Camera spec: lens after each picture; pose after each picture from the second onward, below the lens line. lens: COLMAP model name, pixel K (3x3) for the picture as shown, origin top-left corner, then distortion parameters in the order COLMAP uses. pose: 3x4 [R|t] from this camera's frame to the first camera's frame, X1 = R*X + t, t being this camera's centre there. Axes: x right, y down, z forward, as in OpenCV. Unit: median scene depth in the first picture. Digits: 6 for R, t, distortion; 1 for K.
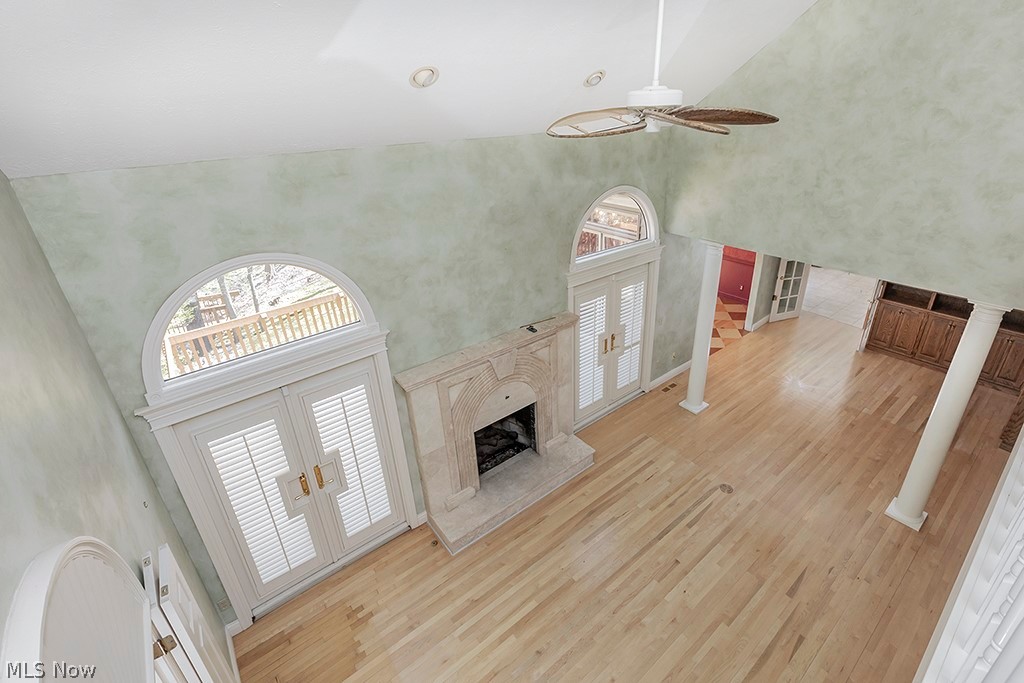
lens RADIAL K [[466.0, 0, 549.9], [0, 466.0, 326.4], [0, 0, 1]] dist [-0.000268, -0.000265]
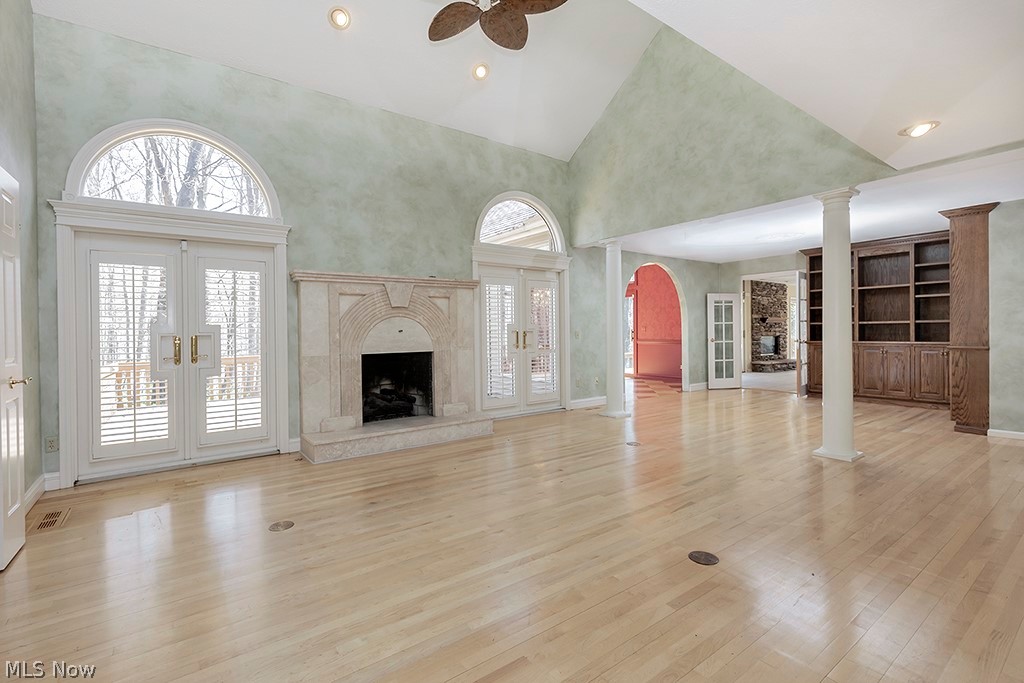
lens RADIAL K [[466.0, 0, 508.5], [0, 466.0, 338.4], [0, 0, 1]] dist [-0.000268, -0.000265]
pose [[0.998017, -0.001605, -0.062919, 0.226535], [-0.024836, 0.908507, -0.417130, 0.634518], [0.057832, 0.417866, 0.906666, 0.096449]]
